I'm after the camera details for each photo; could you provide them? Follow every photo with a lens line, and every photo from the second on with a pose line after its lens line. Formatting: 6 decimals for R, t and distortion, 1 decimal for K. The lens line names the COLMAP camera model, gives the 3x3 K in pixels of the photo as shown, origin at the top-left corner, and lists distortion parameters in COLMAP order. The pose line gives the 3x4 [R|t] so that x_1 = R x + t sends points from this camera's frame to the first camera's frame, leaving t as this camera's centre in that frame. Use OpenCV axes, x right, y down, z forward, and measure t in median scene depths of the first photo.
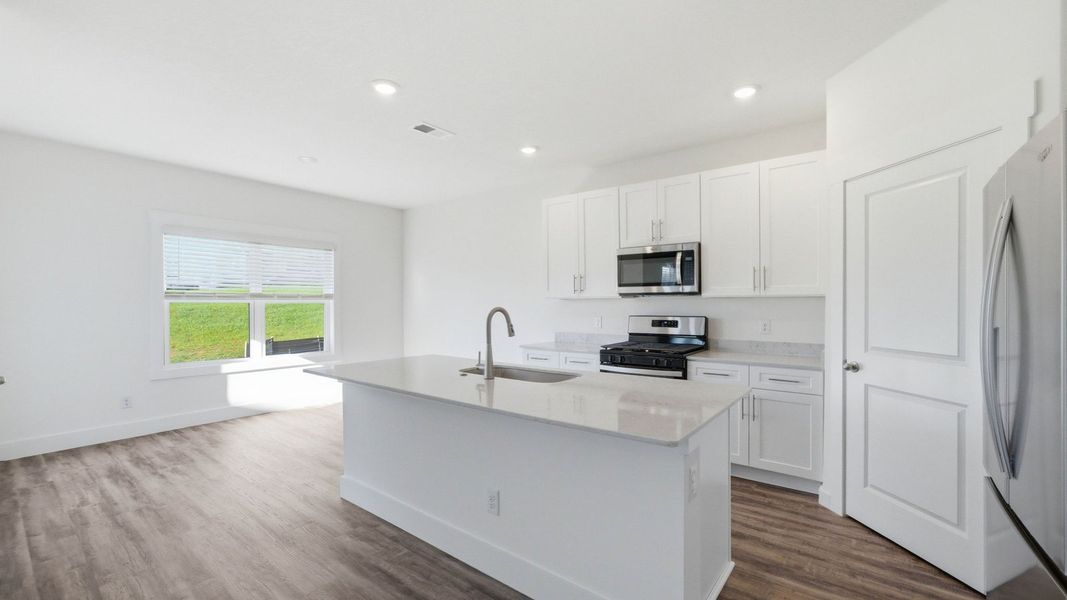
lens RADIAL K [[423.3, 0, 533.5], [0, 423.3, 300.0], [0, 0, 1]] dist [0.009042, 0.000247]
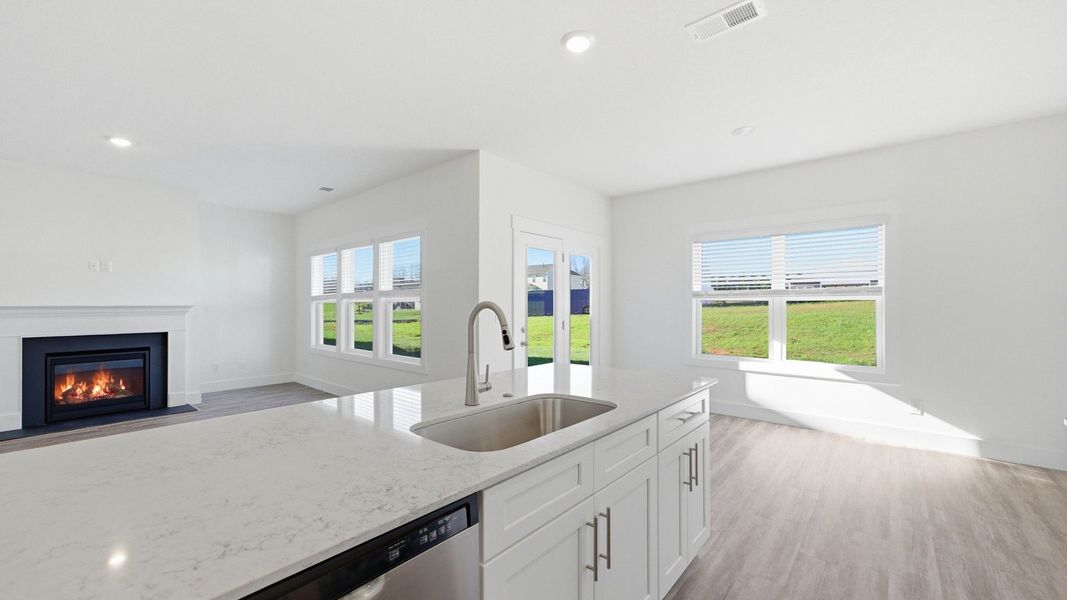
lens RADIAL K [[423.3, 0, 533.5], [0, 423.3, 300.0], [0, 0, 1]] dist [0.009042, 0.000247]
pose [[-0.048581, -0.011758, -0.998750, 0.453676], [0.011369, 0.999859, -0.012324, 0.017648], [0.998755, -0.011954, -0.048441, 0.822583]]
